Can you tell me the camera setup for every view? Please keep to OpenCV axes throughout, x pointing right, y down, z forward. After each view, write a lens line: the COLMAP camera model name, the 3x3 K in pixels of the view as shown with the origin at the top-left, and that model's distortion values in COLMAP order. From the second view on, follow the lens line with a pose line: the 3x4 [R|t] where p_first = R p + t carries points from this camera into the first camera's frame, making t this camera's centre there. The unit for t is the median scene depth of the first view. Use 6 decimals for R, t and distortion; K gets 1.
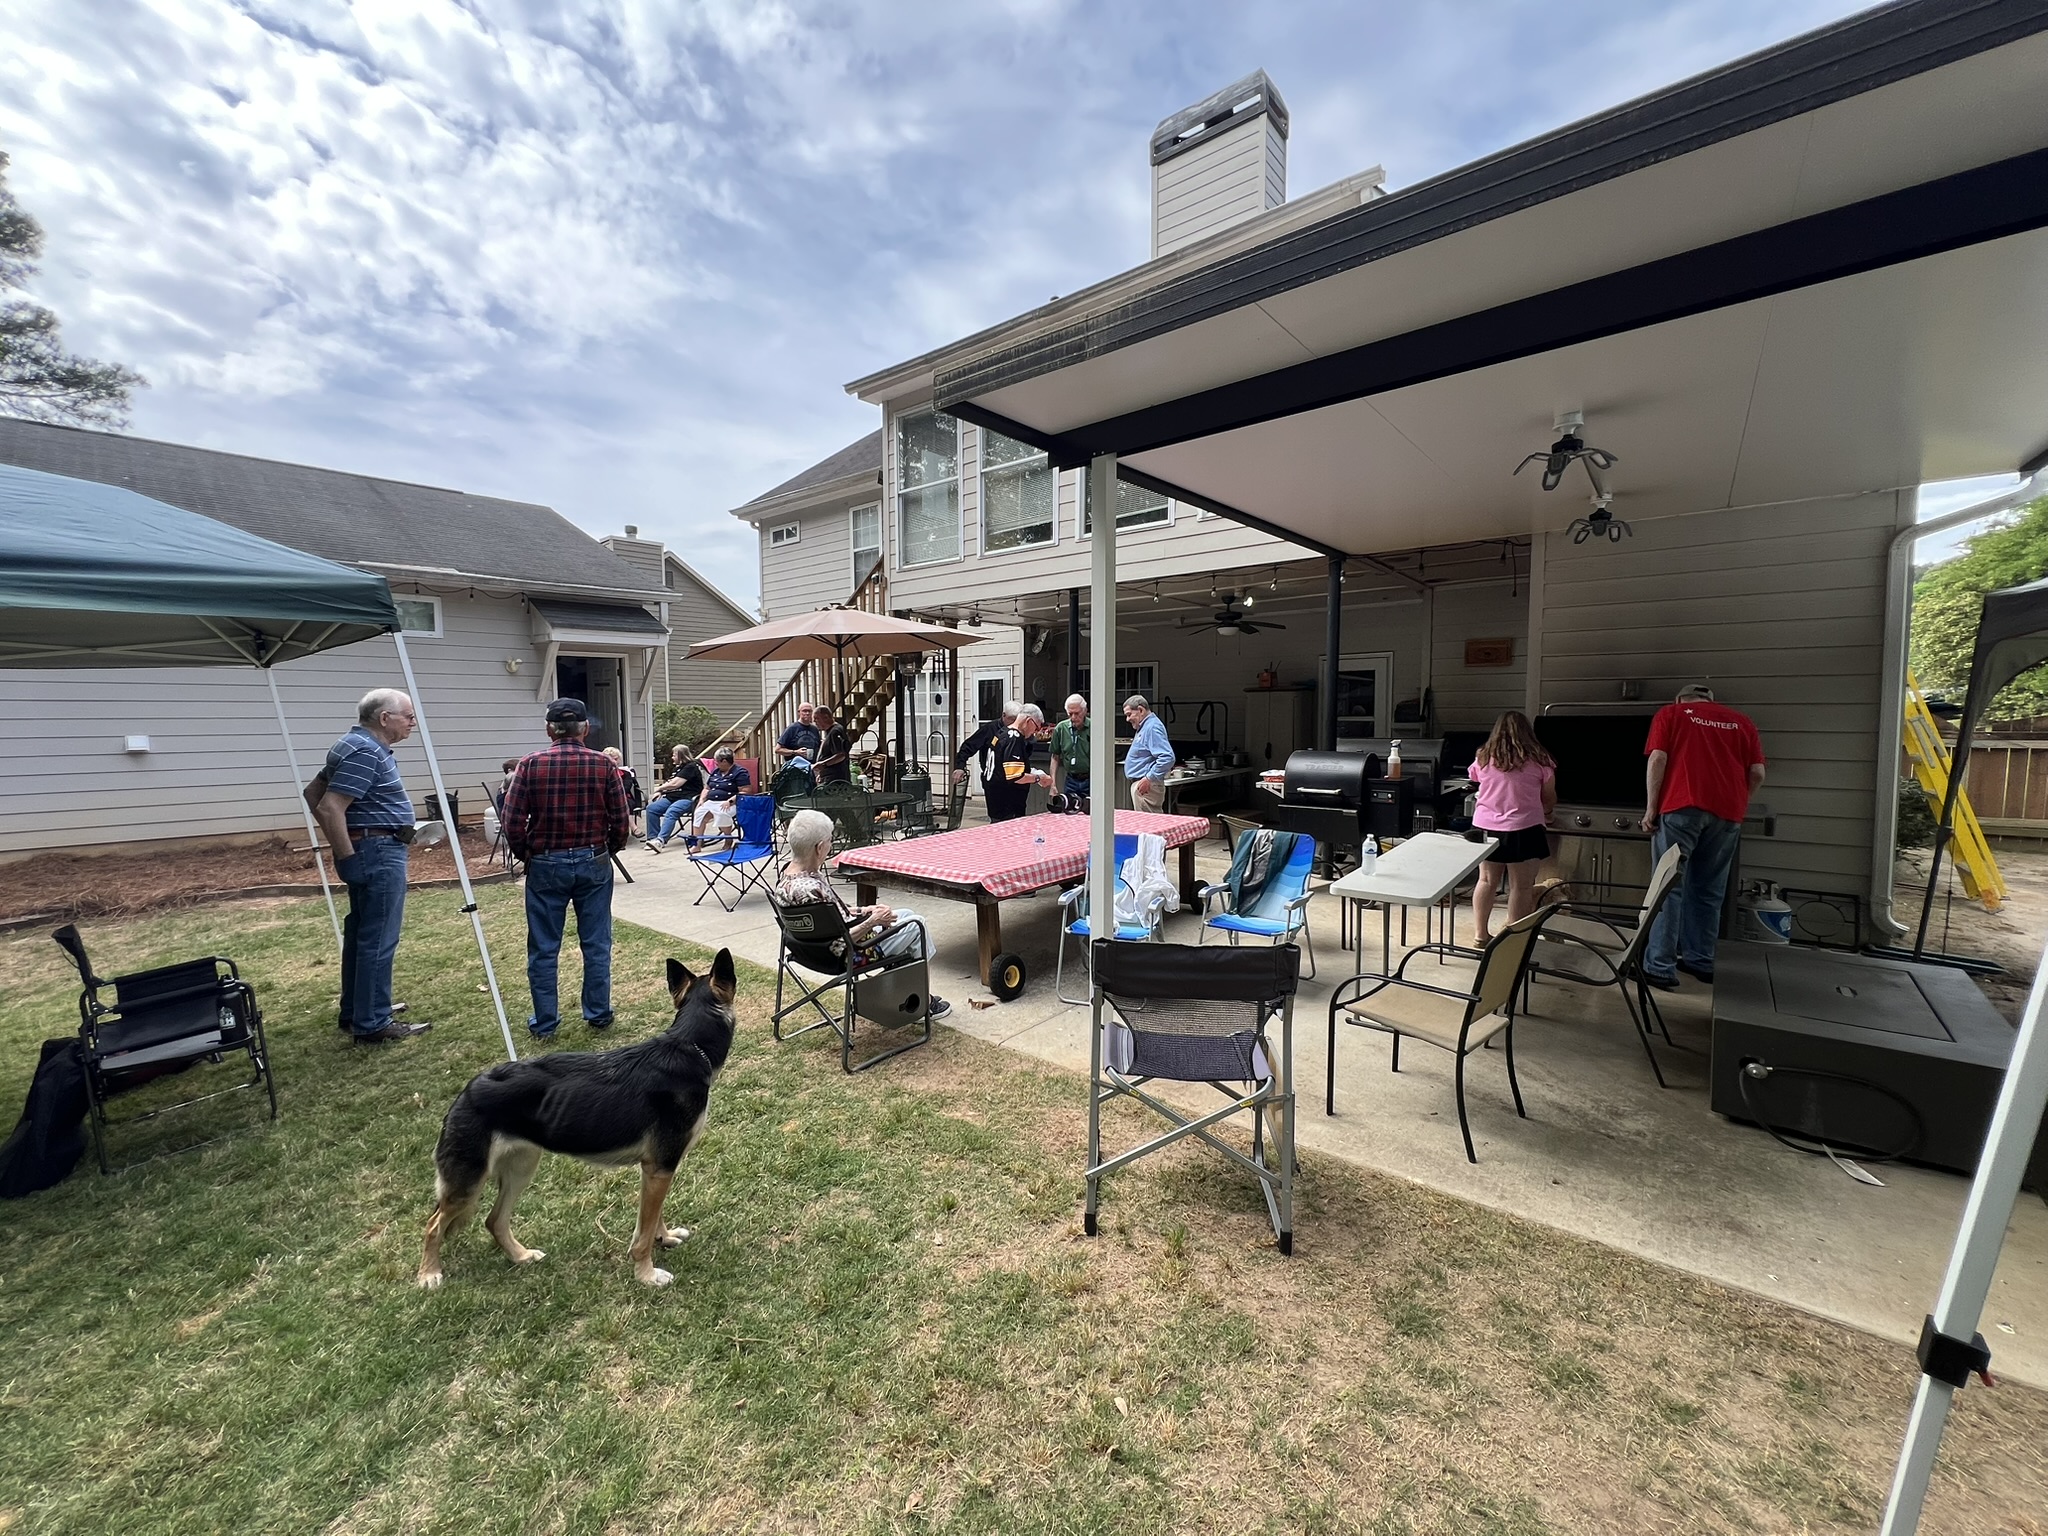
lens RADIAL K [[813.1, 0, 1017.5], [0, 813.1, 770.7], [0, 0, 1]] dist [0.000770, 0.000056]
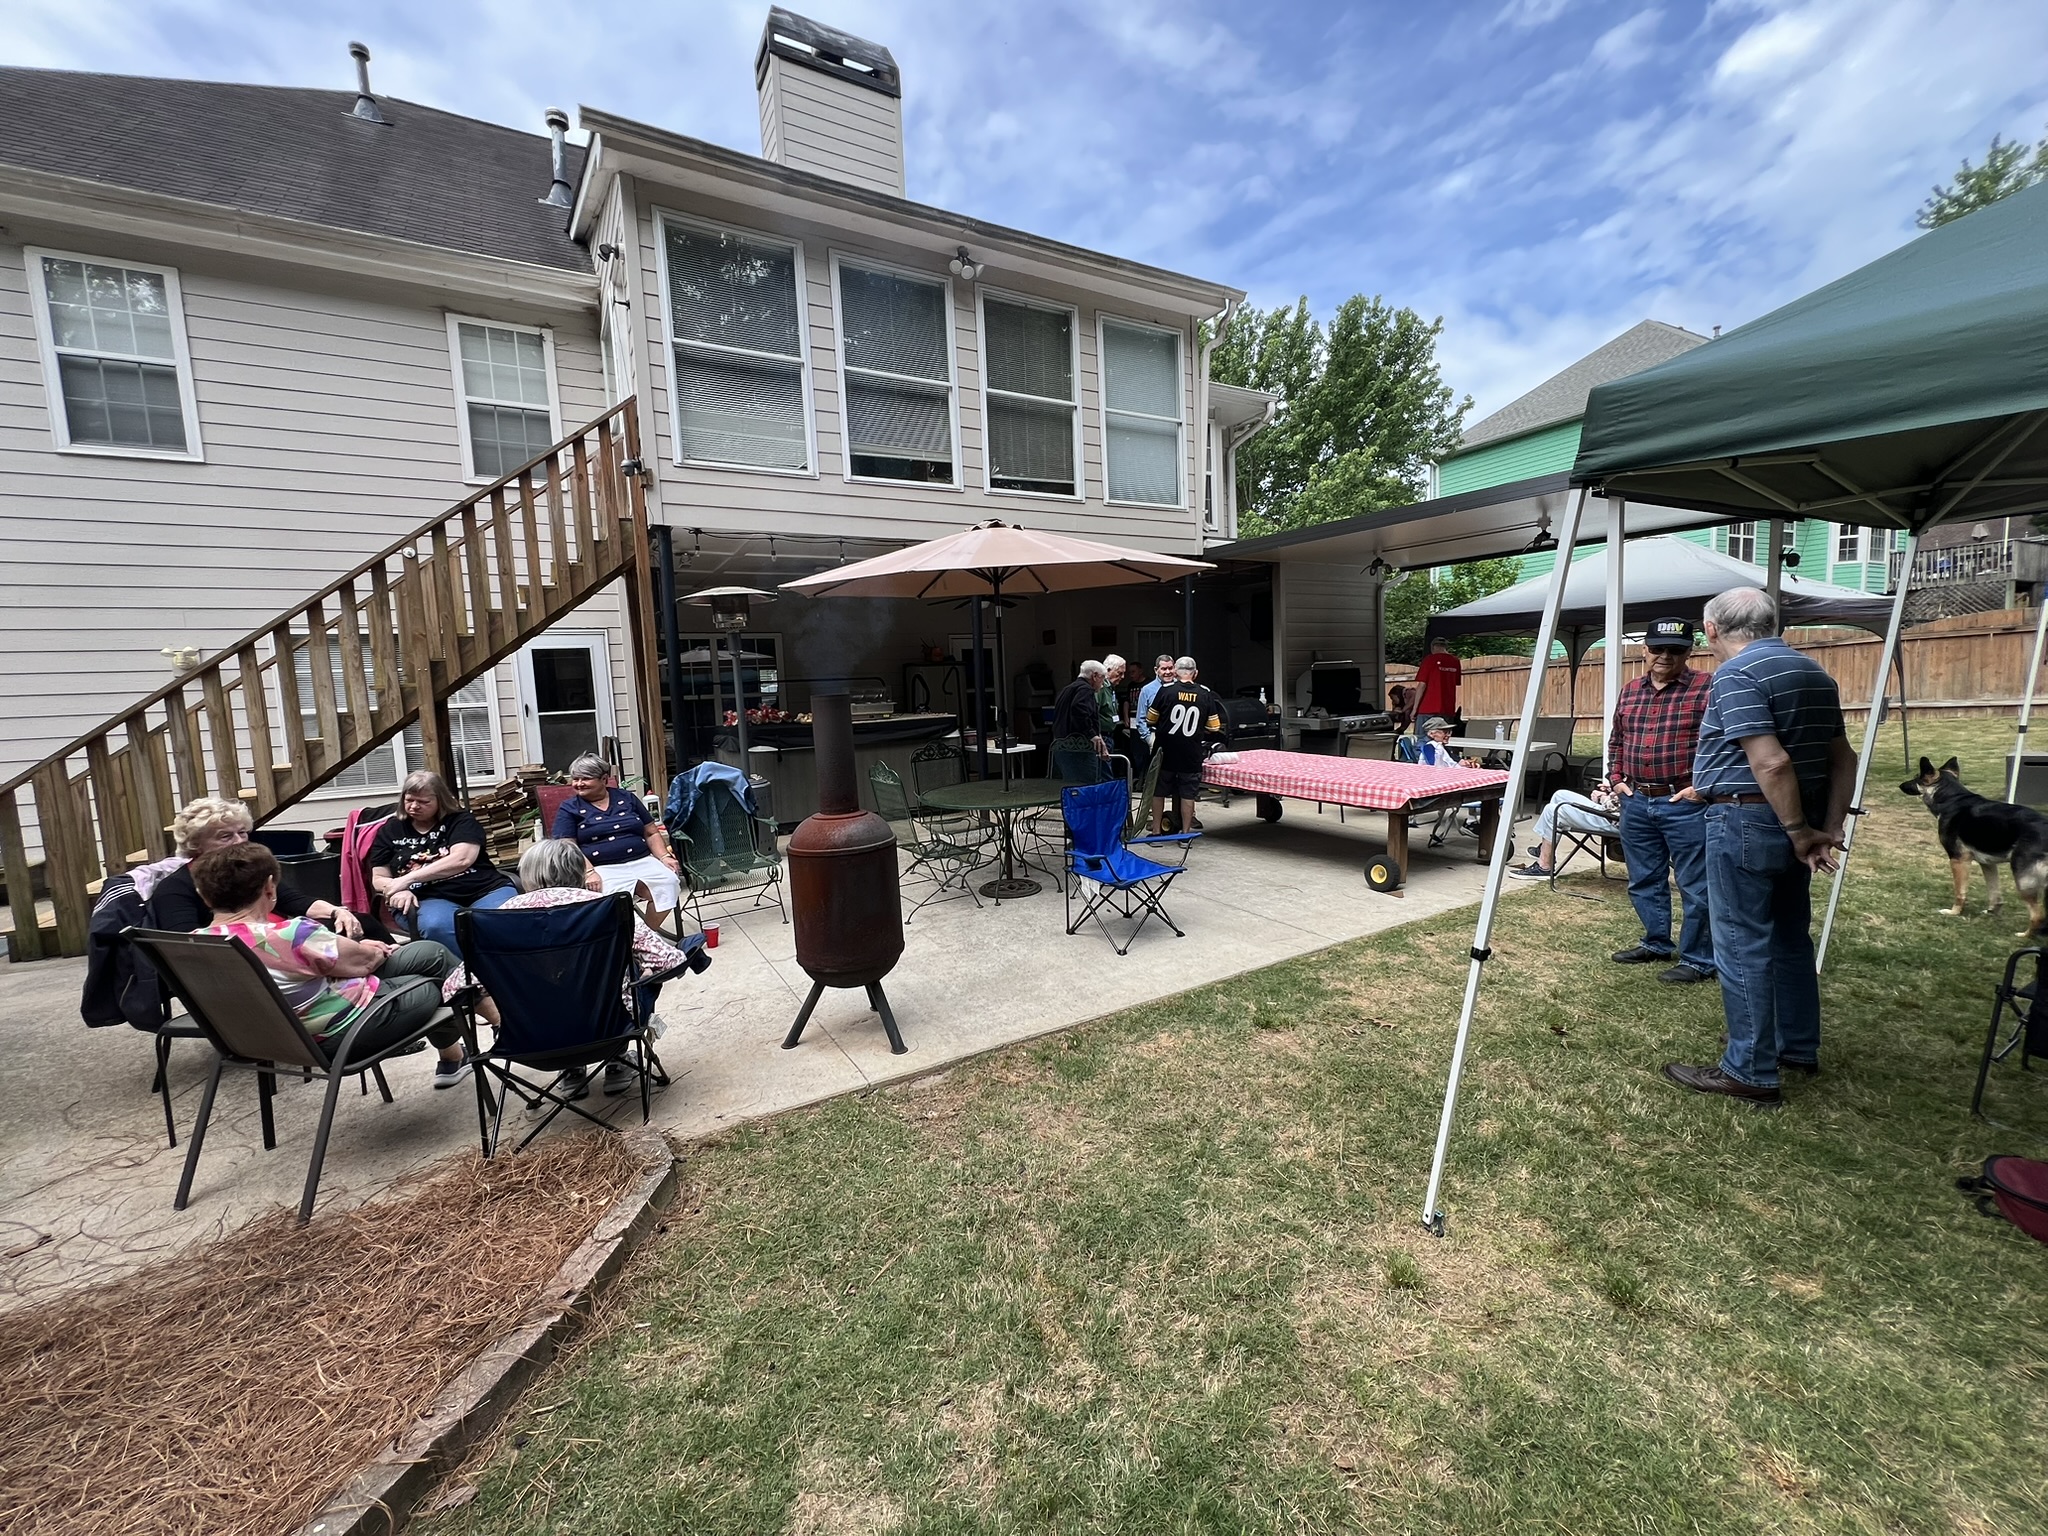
lens RADIAL K [[813.1, 0, 1016.3], [0, 813.1, 759.1], [0, 0, 1]] dist [0.000770, 0.000056]
pose [[0.349782, -0.103265, 0.931122, -0.708132], [0.112398, 0.991353, 0.067722, -0.036786], [-0.930064, 0.080969, 0.358364, 0.583969]]
